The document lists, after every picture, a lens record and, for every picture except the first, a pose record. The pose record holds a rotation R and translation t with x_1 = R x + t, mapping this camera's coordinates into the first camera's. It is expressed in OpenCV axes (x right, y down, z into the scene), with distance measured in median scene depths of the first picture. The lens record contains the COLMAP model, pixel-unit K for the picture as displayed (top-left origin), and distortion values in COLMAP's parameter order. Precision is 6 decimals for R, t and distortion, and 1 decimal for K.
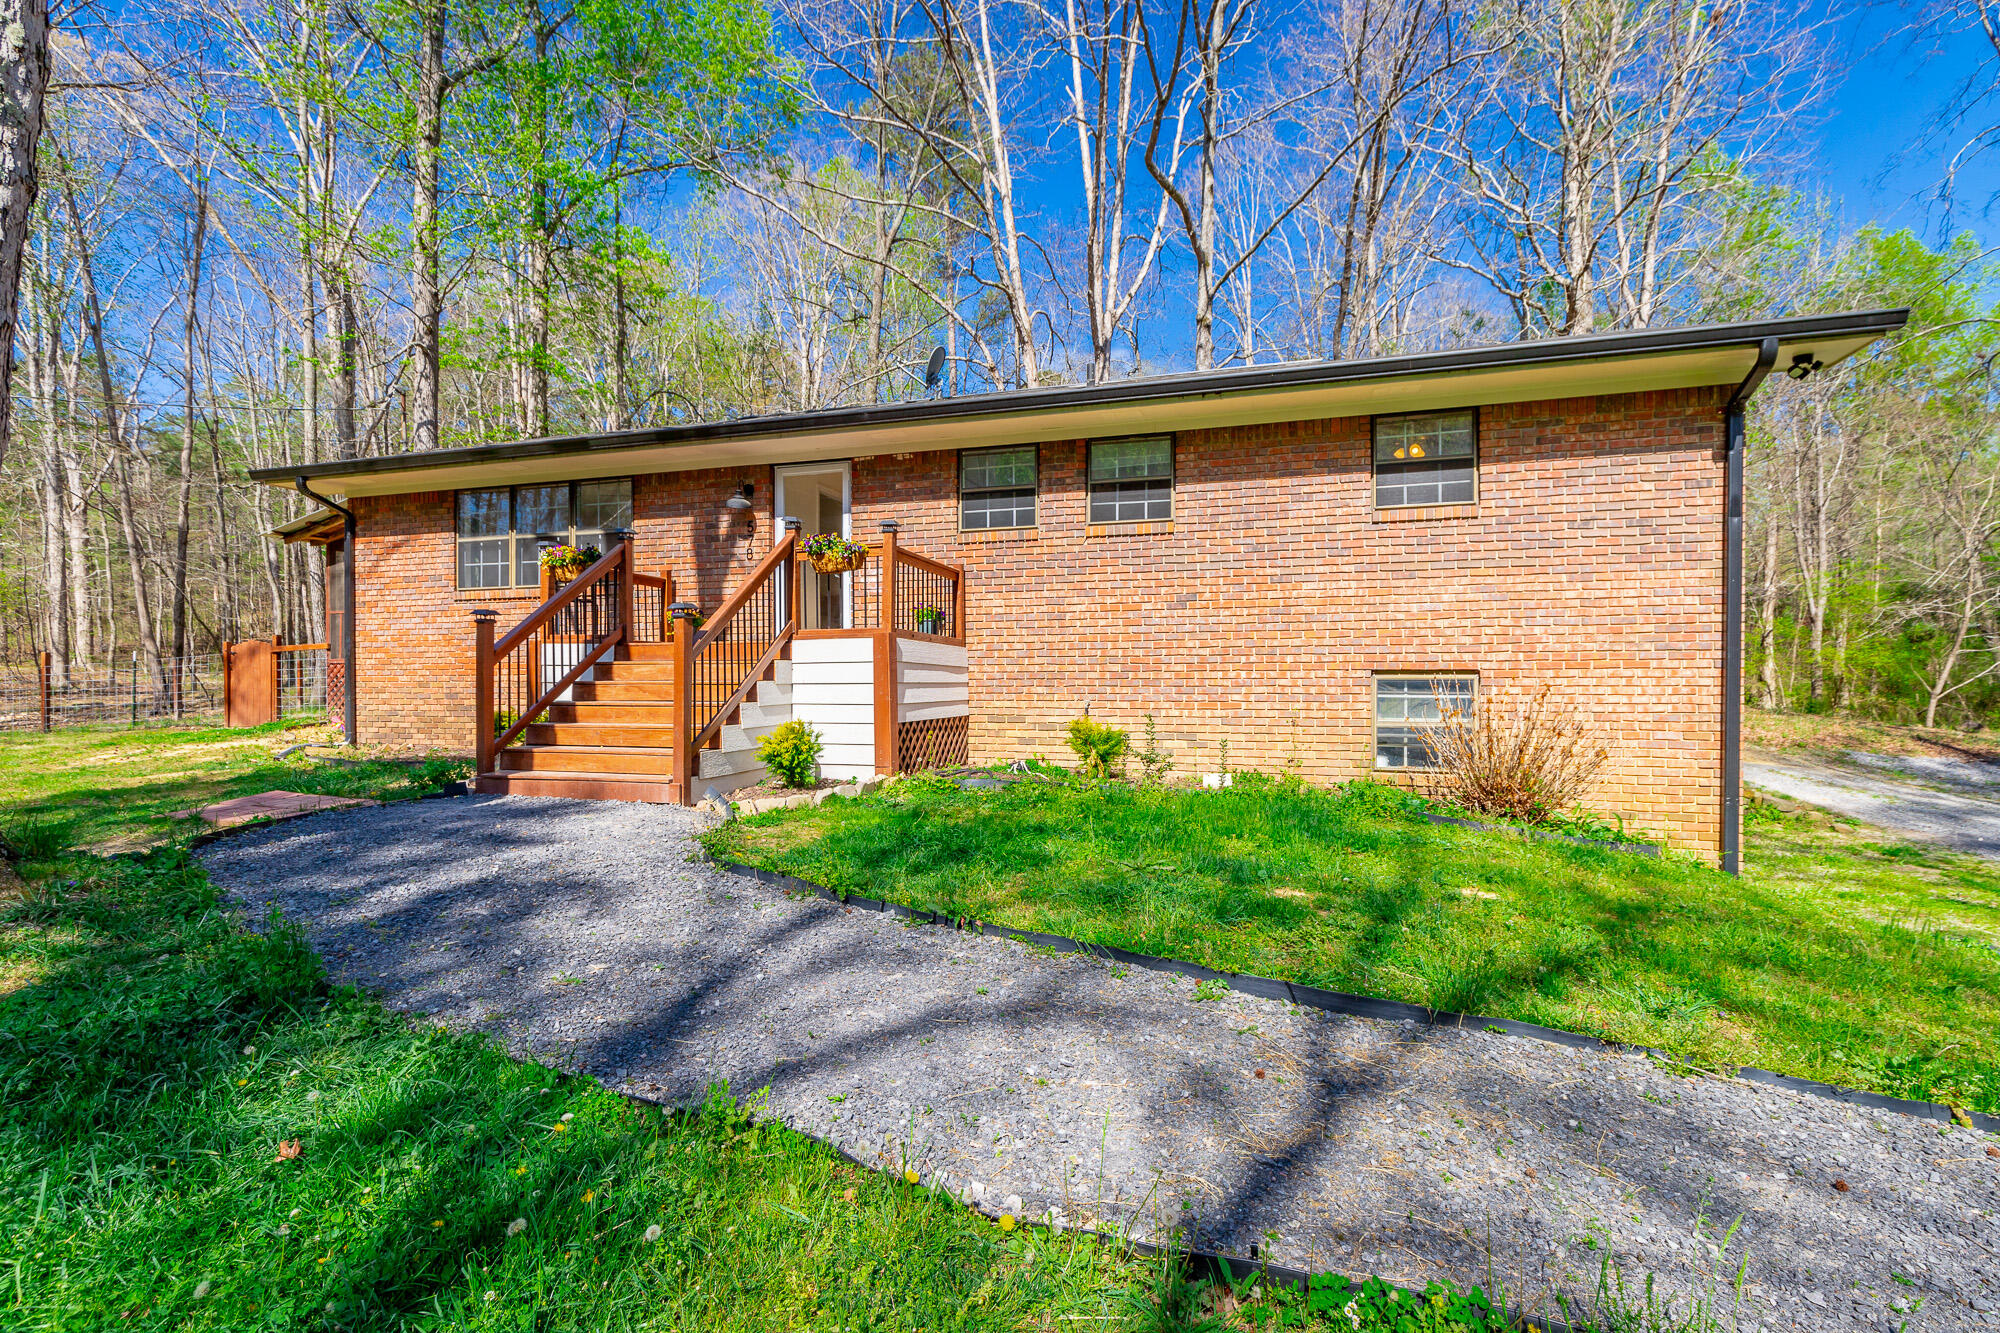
lens RADIAL K [[827.3, 0, 1000.0], [0, 827.3, 666.5], [0, 0, 1]] dist [0.000059, -0.000019]
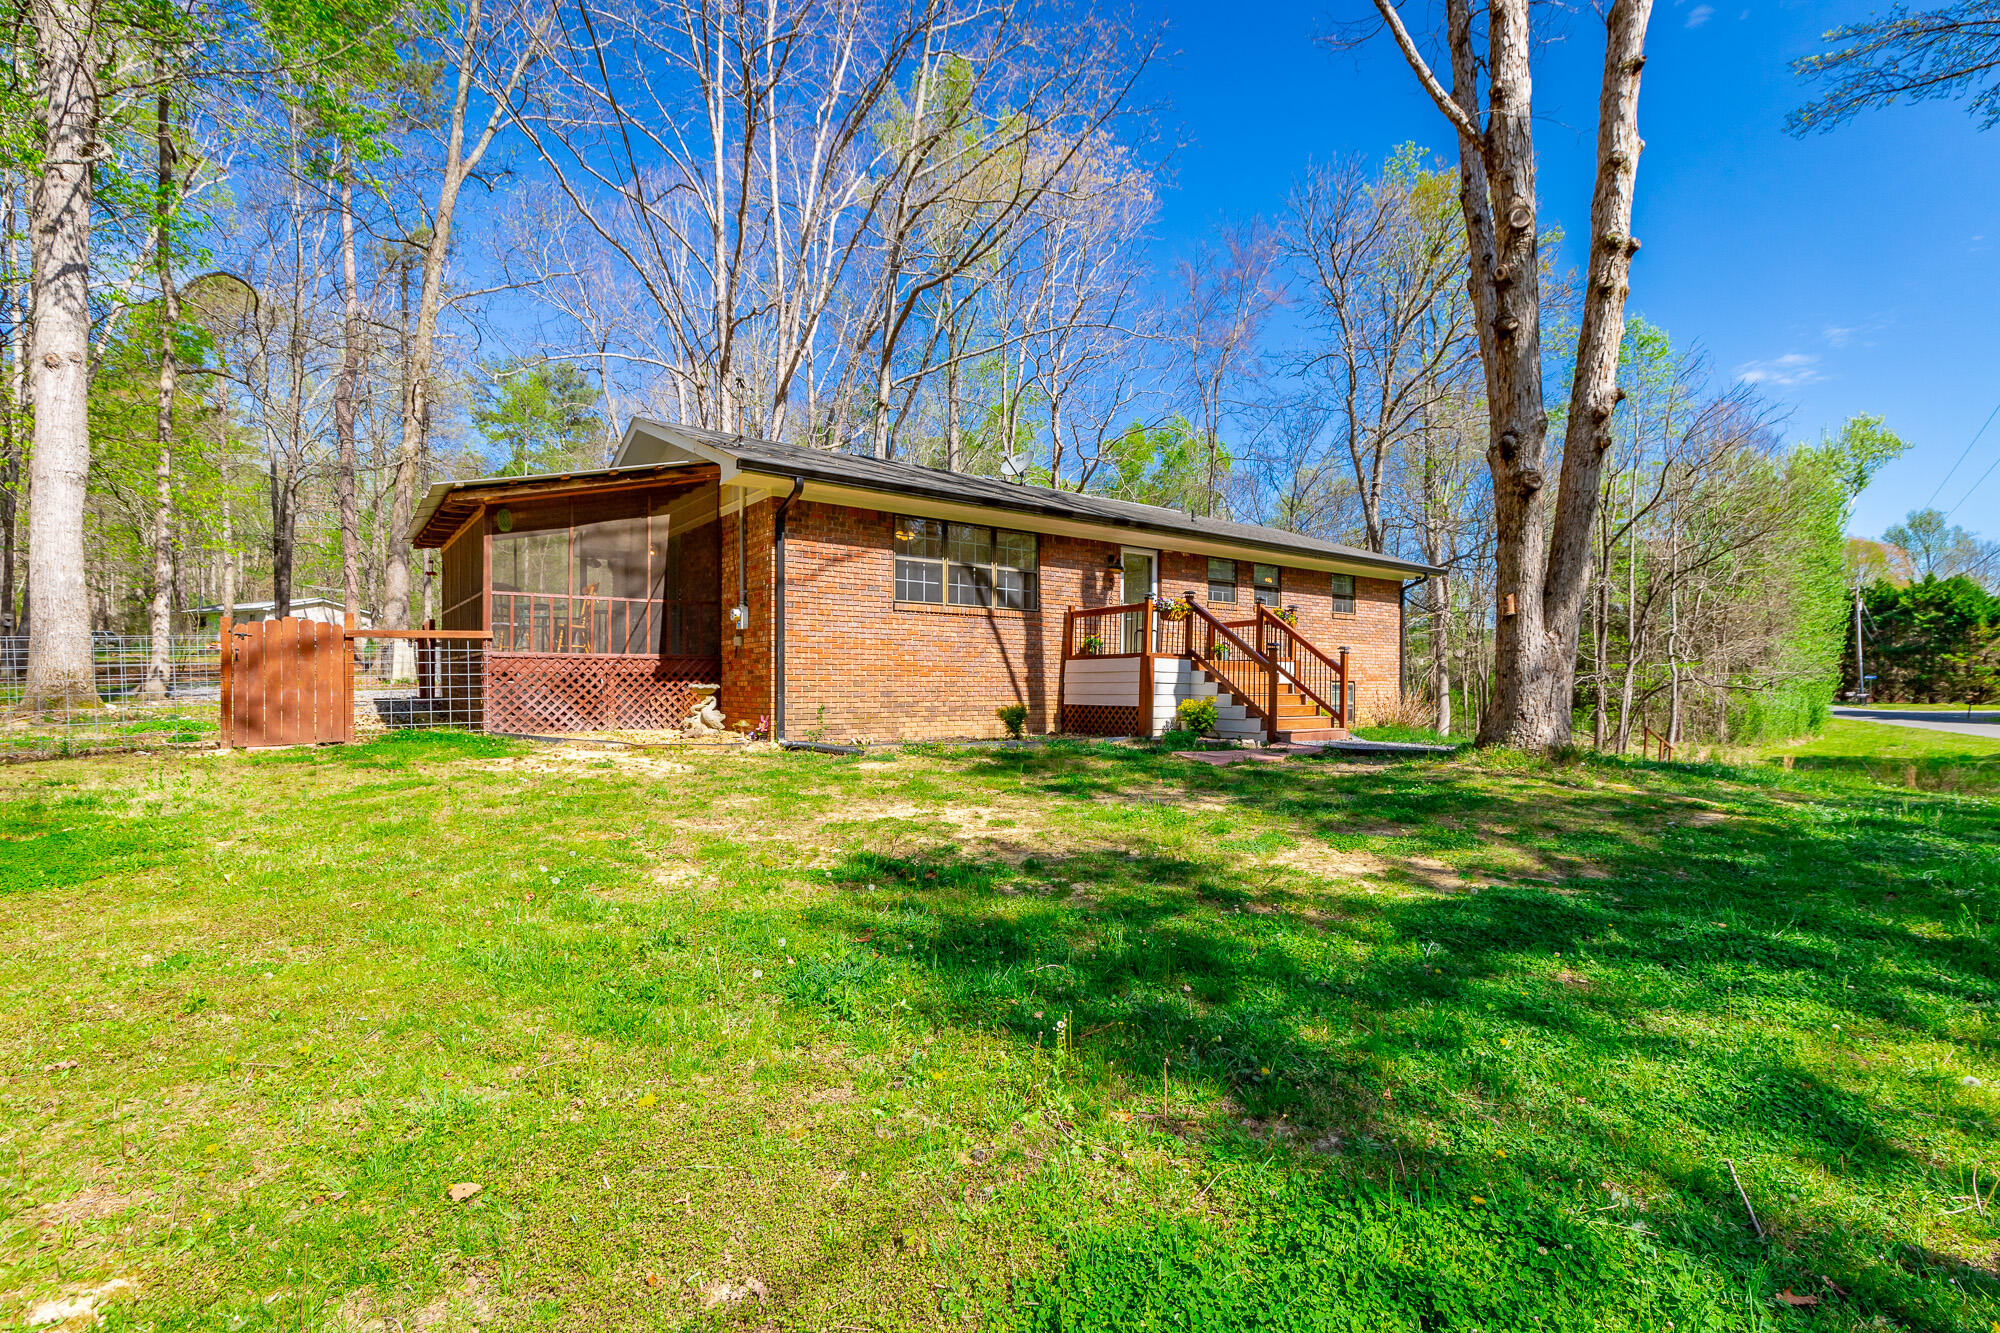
lens RADIAL K [[925.3, 0, 998.1], [0, 925.3, 673.9], [0, 0, 1]] dist [-0.006589, -0.000328]
pose [[0.601118, 0.018558, 0.798945, -1.791261], [-0.009354, 0.999825, -0.016186, 0.028880], [-0.799105, 0.002256, 0.601187, 0.143954]]
